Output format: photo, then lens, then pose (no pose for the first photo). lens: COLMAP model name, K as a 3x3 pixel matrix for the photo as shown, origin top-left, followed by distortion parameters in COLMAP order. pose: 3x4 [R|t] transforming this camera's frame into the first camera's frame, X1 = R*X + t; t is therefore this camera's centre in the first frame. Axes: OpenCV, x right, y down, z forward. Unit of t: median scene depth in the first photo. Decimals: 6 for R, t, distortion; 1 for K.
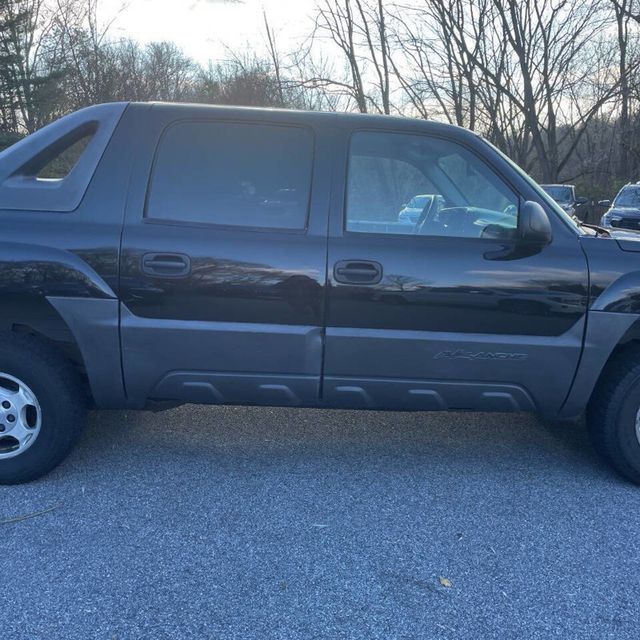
lens RADIAL K [[629.0, 0, 316.3], [0, 629.0, 320.4], [0, 0, 1]] dist [0.123404, -0.160848]
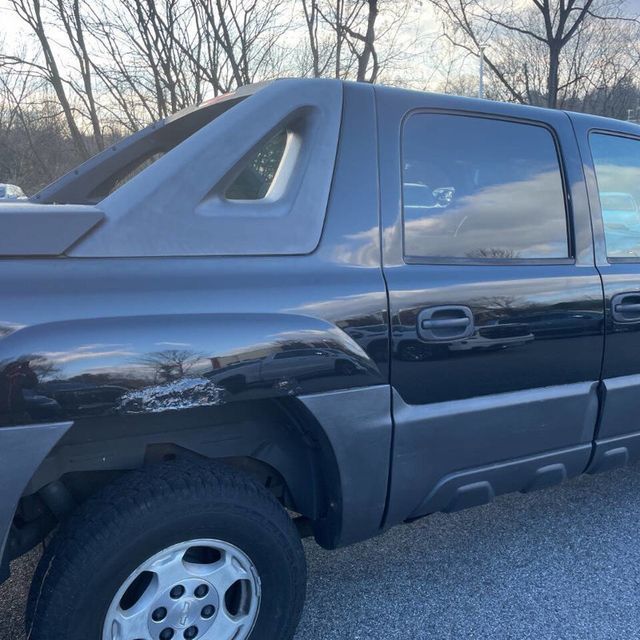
lens RADIAL K [[629.0, 0, 316.3], [0, 629.0, 320.4], [0, 0, 1]] dist [0.123404, -0.160848]
pose [[0.884551, -0.102850, 0.454963, -0.630219], [0.098609, 0.994575, 0.033118, -0.119605], [-0.455901, 0.015569, 0.889894, 0.436347]]
